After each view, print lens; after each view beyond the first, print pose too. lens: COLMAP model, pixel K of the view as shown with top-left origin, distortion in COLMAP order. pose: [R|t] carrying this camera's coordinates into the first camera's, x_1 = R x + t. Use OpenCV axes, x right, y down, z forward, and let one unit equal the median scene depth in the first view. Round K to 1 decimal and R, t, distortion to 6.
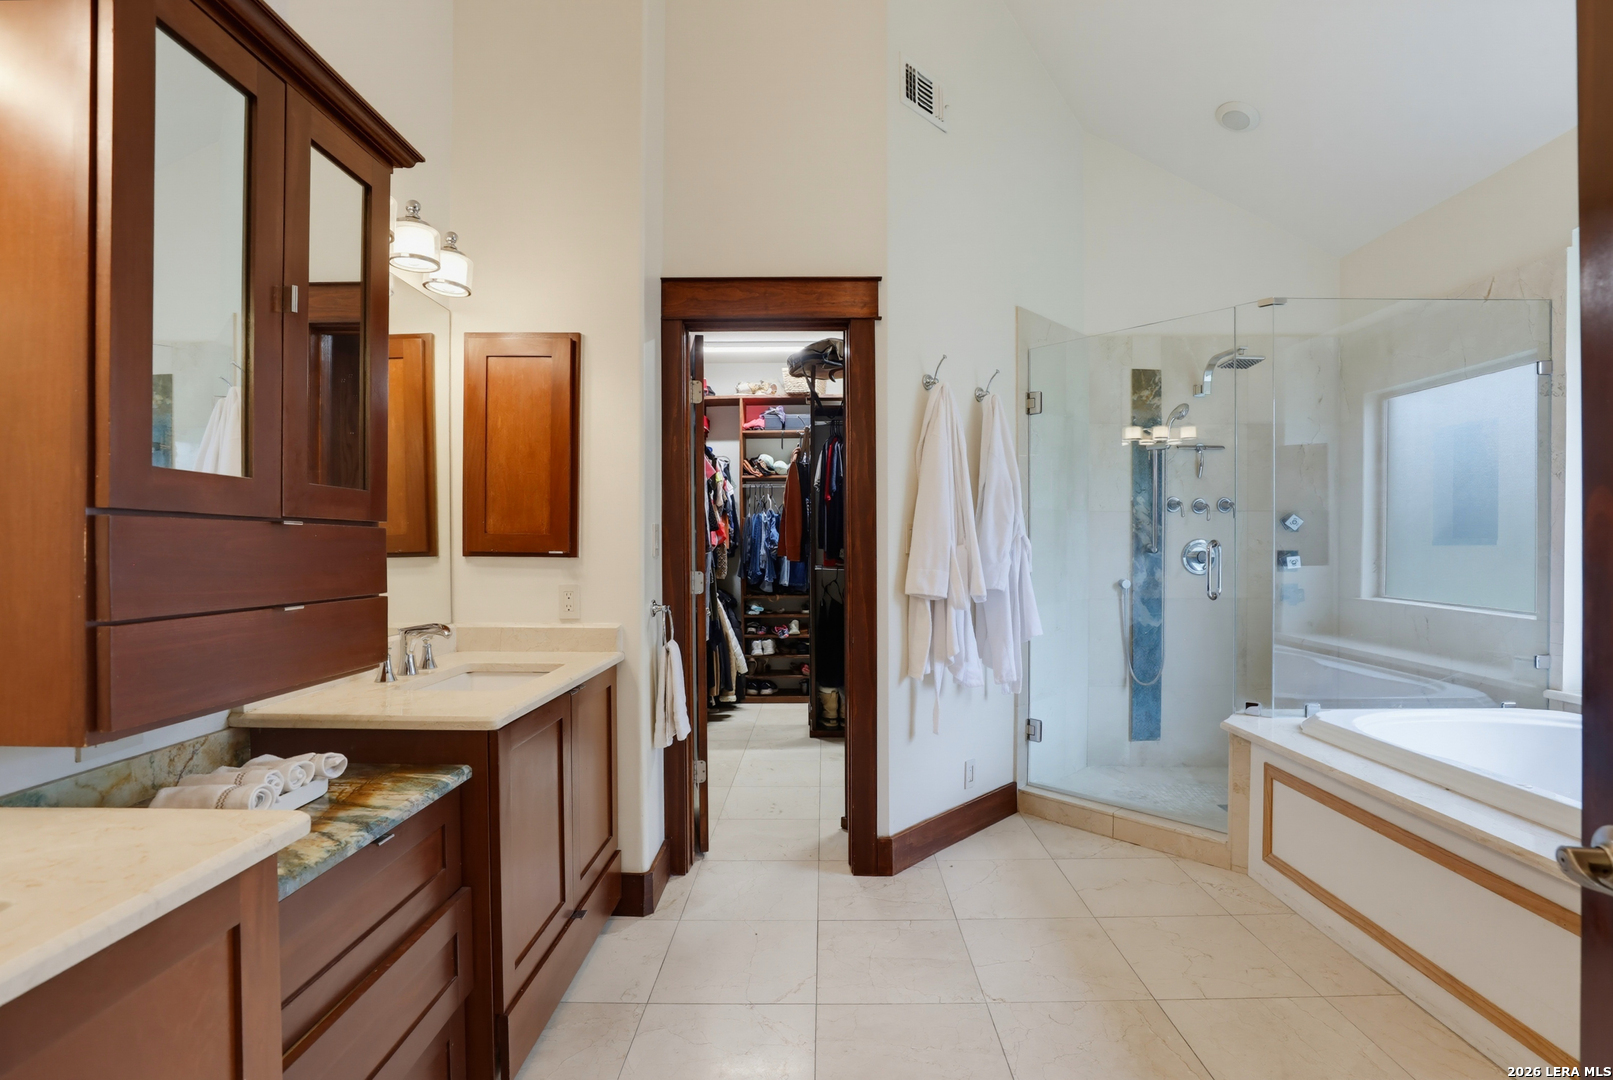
lens RADIAL K [[746.8, 0, 808.8], [0, 746.8, 551.1], [0, 0, 1]] dist [-0.037916, 0.012296]
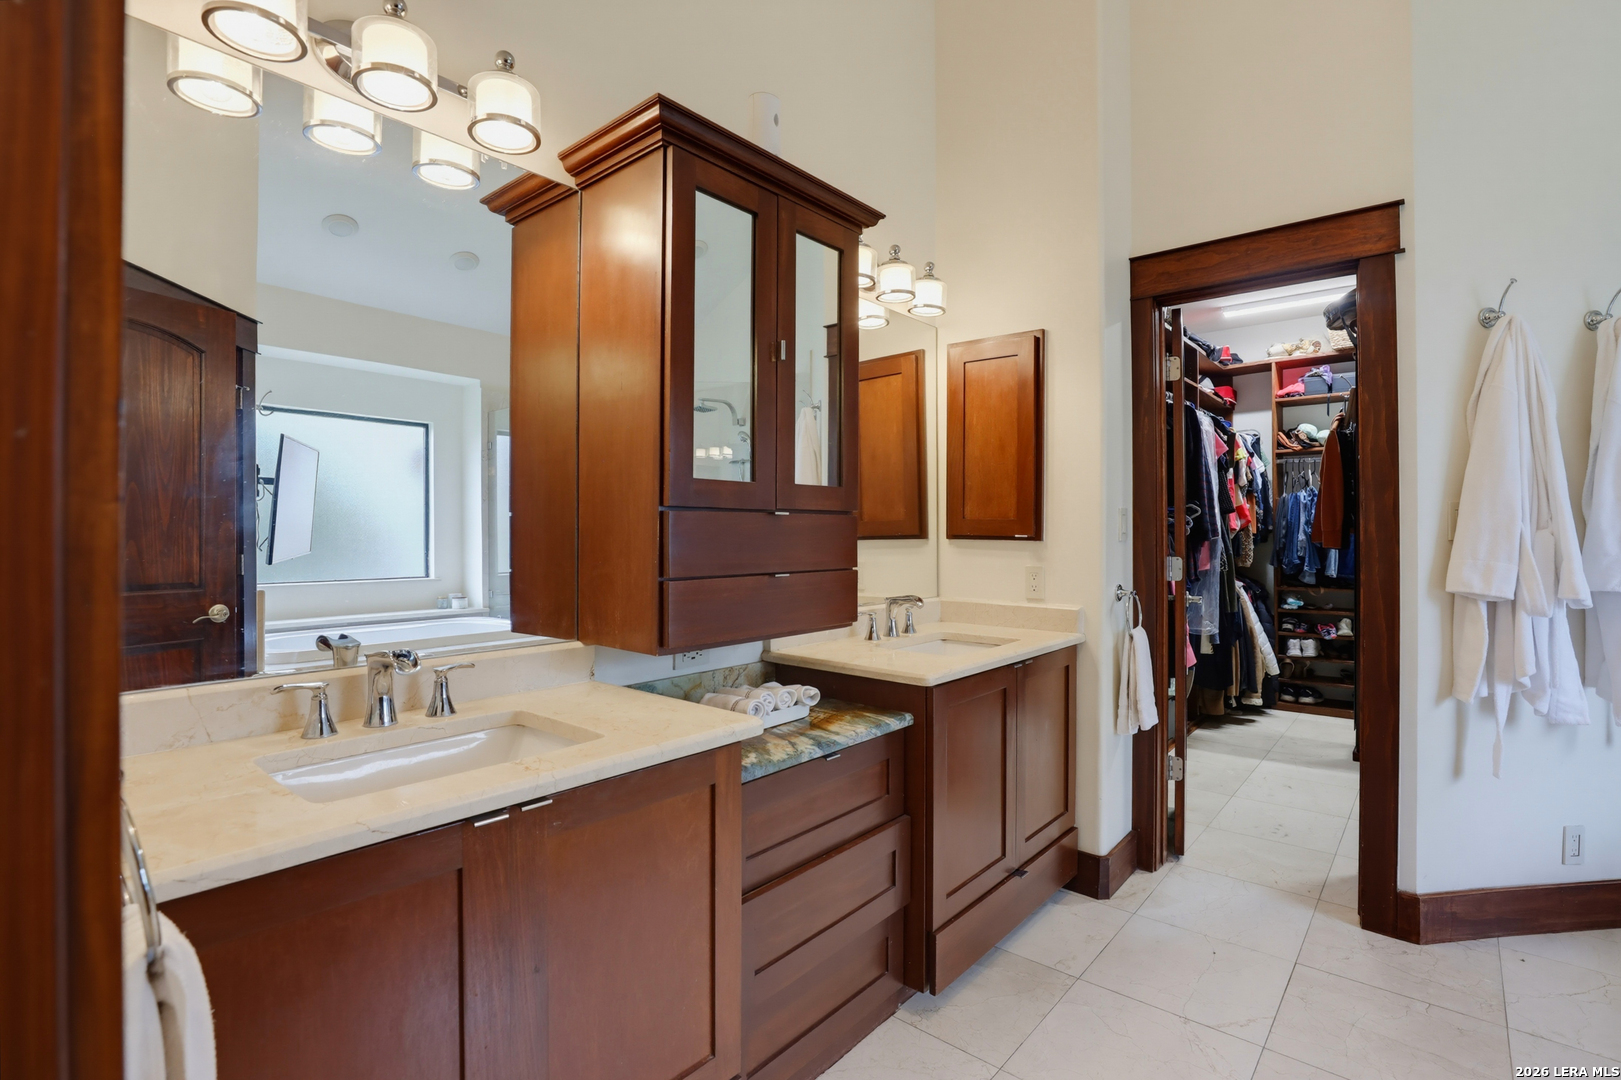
lens RADIAL K [[748.4, 0, 828.2], [0, 748.4, 525.5], [0, 0, 1]] dist [-0.043232, 0.015721]
pose [[0.775018, -0.002329, -0.631934, 0.122810], [-0.005411, 0.999932, -0.010320, -0.000741], [0.631916, 0.011418, 0.774953, -0.013240]]
